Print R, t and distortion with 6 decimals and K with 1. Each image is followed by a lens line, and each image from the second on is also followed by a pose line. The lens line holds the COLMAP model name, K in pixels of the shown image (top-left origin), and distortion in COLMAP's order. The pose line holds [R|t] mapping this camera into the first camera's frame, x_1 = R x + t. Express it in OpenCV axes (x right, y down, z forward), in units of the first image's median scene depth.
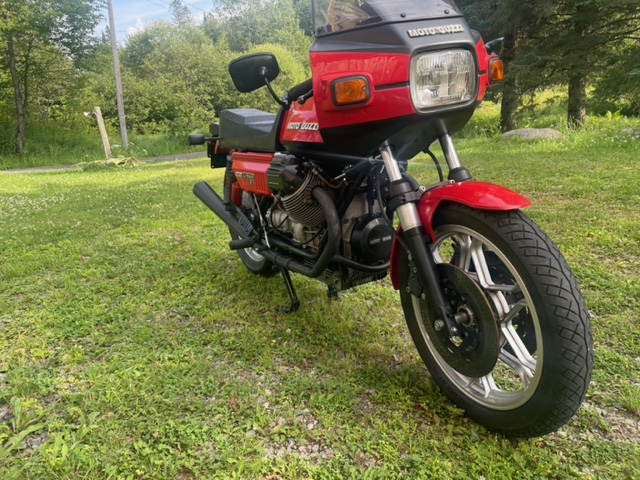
lens RADIAL K [[485.6, 0, 320.6], [0, 485.6, 241.1], [0, 0, 1]] dist [0.063413, -0.089956]
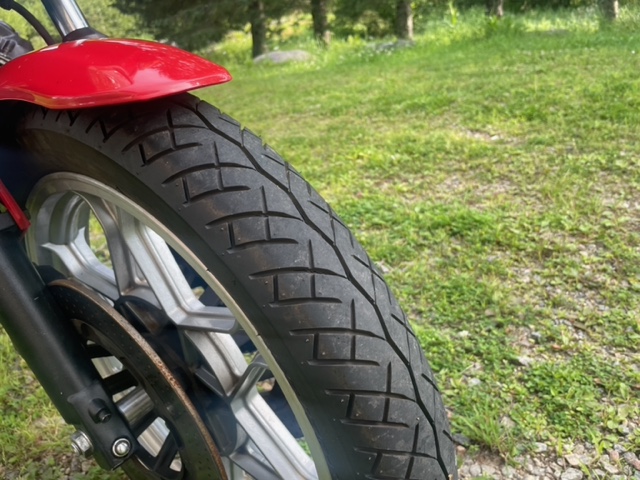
lens RADIAL K [[485.6, 0, 319.5], [0, 485.6, 239.8], [0, 0, 1]] dist [0.063413, -0.089956]
pose [[0.894342, -0.207076, 0.396576, 0.147757], [0.162896, 0.976308, 0.142431, -0.003327], [-0.416675, -0.062781, 0.906885, 0.301357]]
